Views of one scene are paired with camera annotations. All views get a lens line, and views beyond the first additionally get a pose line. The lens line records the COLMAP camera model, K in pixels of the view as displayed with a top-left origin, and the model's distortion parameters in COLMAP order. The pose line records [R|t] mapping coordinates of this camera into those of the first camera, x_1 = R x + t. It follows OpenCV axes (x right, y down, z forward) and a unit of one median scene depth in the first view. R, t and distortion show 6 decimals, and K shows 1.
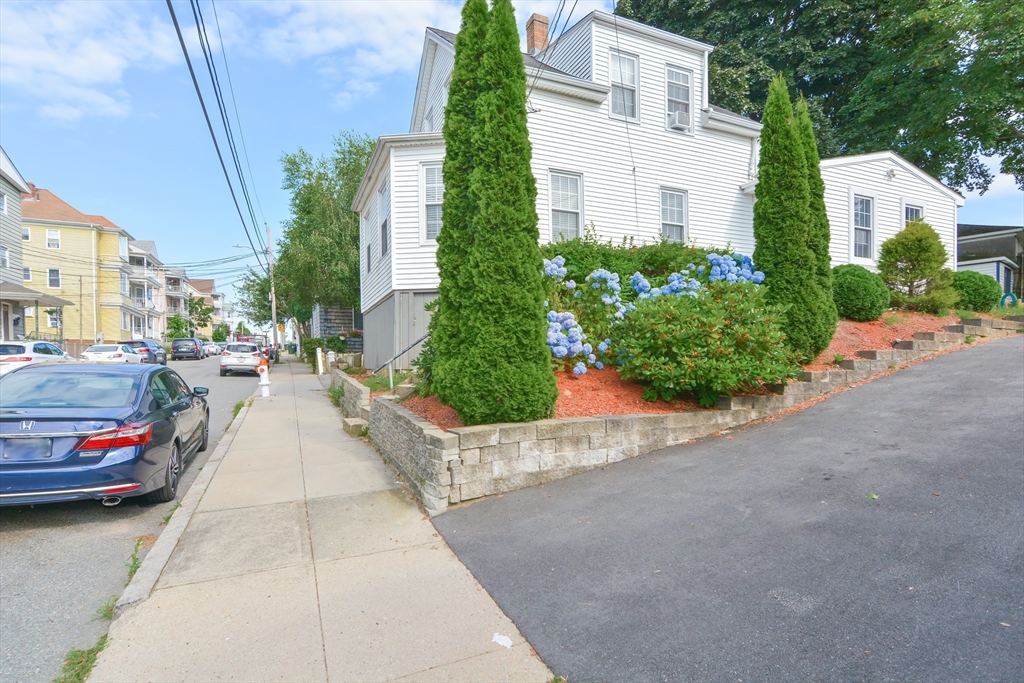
lens RADIAL K [[506.5, 0, 514.3], [0, 506.5, 368.7], [0, 0, 1]] dist [-0.012024, 0.000572]
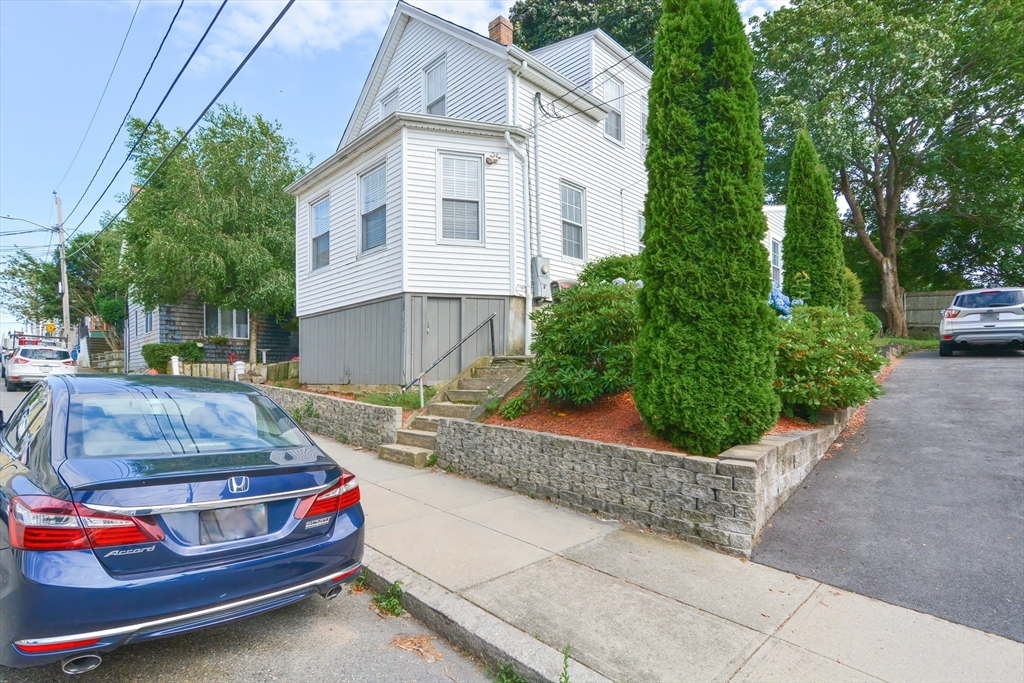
lens RADIAL K [[505.1, 0, 509.2], [0, 505.1, 373.5], [0, 0, 1]] dist [-0.022053, 0.012907]
pose [[0.935447, 0.011378, 0.353283, -0.745354], [-0.005194, 0.999816, -0.018448, -0.006371], [-0.353428, 0.015422, 0.935335, 0.284510]]
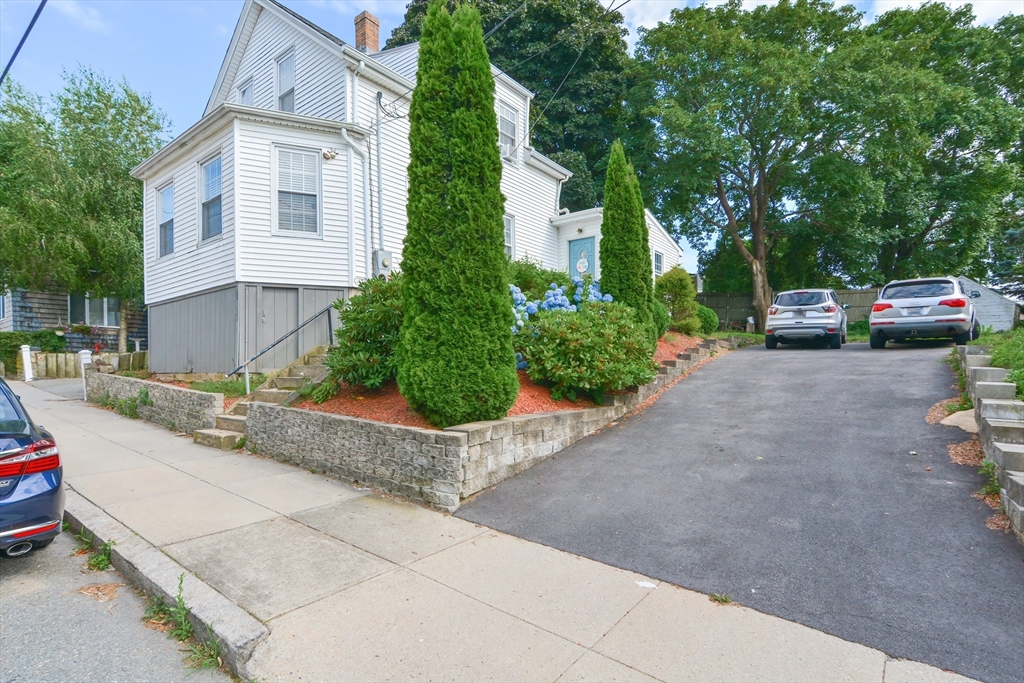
lens RADIAL K [[509.2, 0, 506.5], [0, 509.2, 371.3], [0, 0, 1]] dist [-0.015900, 0.000688]
pose [[0.881468, 0.008050, 0.472174, -0.481241], [-0.003628, 0.999941, -0.010276, 0.012613], [-0.472229, 0.007345, 0.881445, 0.026912]]
